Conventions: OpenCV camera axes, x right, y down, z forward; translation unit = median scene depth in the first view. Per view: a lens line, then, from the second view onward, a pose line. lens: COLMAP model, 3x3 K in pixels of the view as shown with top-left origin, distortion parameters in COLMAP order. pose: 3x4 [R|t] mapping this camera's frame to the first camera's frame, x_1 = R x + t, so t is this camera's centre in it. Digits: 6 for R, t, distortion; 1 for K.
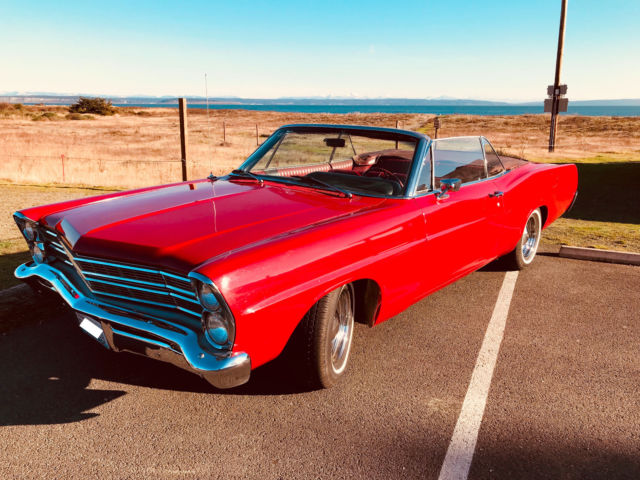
lens RADIAL K [[539.9, 0, 320.0], [0, 539.9, 240.0], [0, 0, 1]] dist [0.028108, 0.000218]
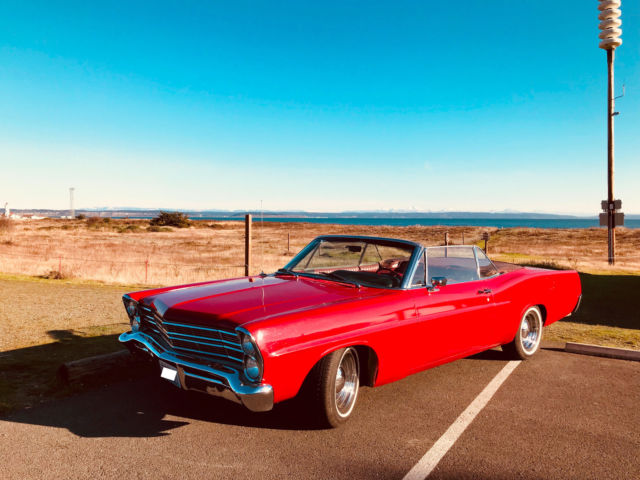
lens RADIAL K [[539.9, 0, 320.0], [0, 539.9, 240.0], [0, 0, 1]] dist [0.028108, 0.000218]
pose [[0.993088, 0.005289, -0.117254, 0.072780], [-0.028888, 0.979268, -0.200499, 0.048361], [0.113762, 0.202500, 0.972652, -0.218978]]
